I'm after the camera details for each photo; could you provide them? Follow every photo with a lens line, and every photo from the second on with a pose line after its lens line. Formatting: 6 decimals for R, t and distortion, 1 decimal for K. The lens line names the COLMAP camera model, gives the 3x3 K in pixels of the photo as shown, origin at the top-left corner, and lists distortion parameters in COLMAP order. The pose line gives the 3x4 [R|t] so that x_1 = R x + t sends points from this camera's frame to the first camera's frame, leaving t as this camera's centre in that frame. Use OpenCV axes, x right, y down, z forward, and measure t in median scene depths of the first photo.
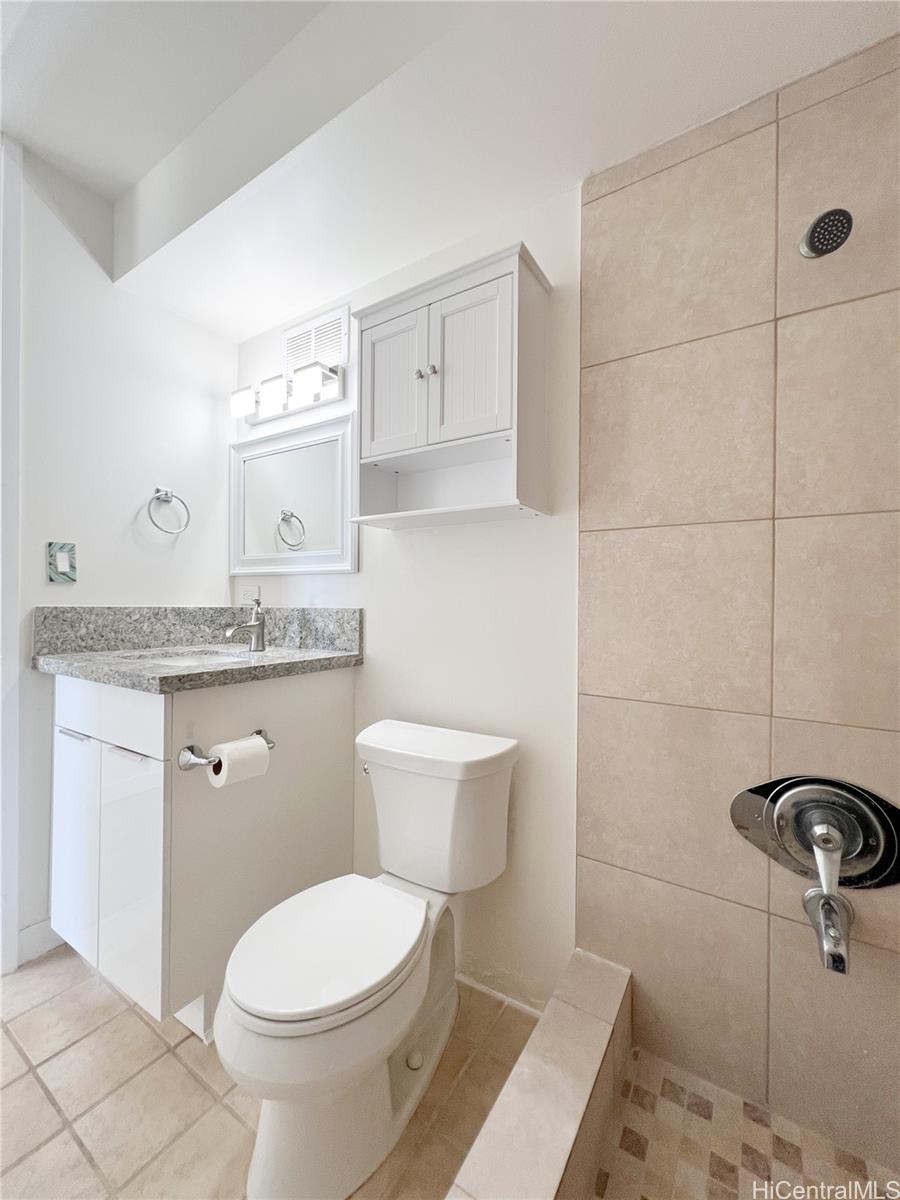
lens RADIAL K [[484.8, 0, 452.7], [0, 484.8, 593.9], [0, 0, 1]] dist [0.002971, 0.000530]
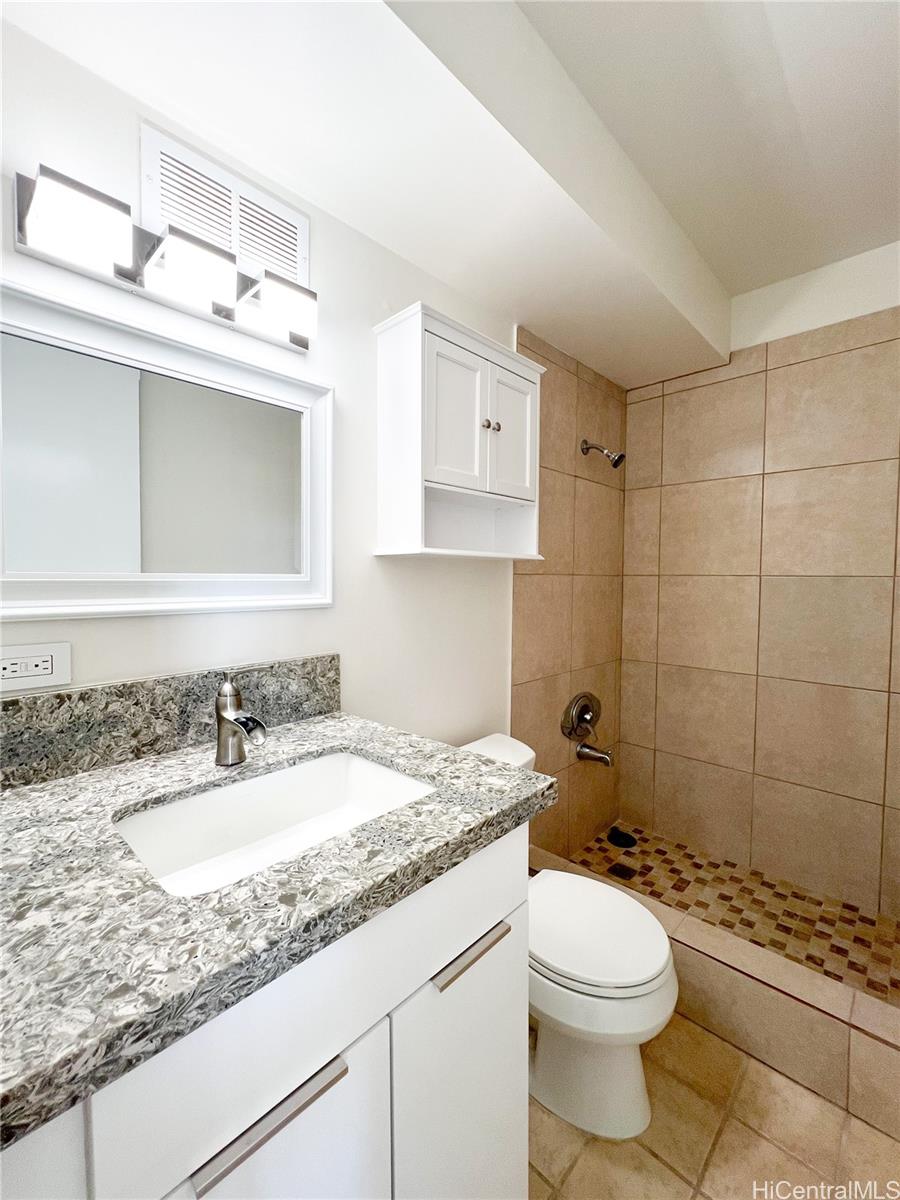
lens RADIAL K [[484.3, 0, 459.2], [0, 484.3, 605.3], [0, 0, 1]] dist [0.004585, -0.000270]
pose [[0.214785, -0.053796, 0.975179, -0.883576], [0.002943, 0.998513, 0.054435, -0.086912], [-0.976657, -0.008822, 0.214624, 0.639659]]
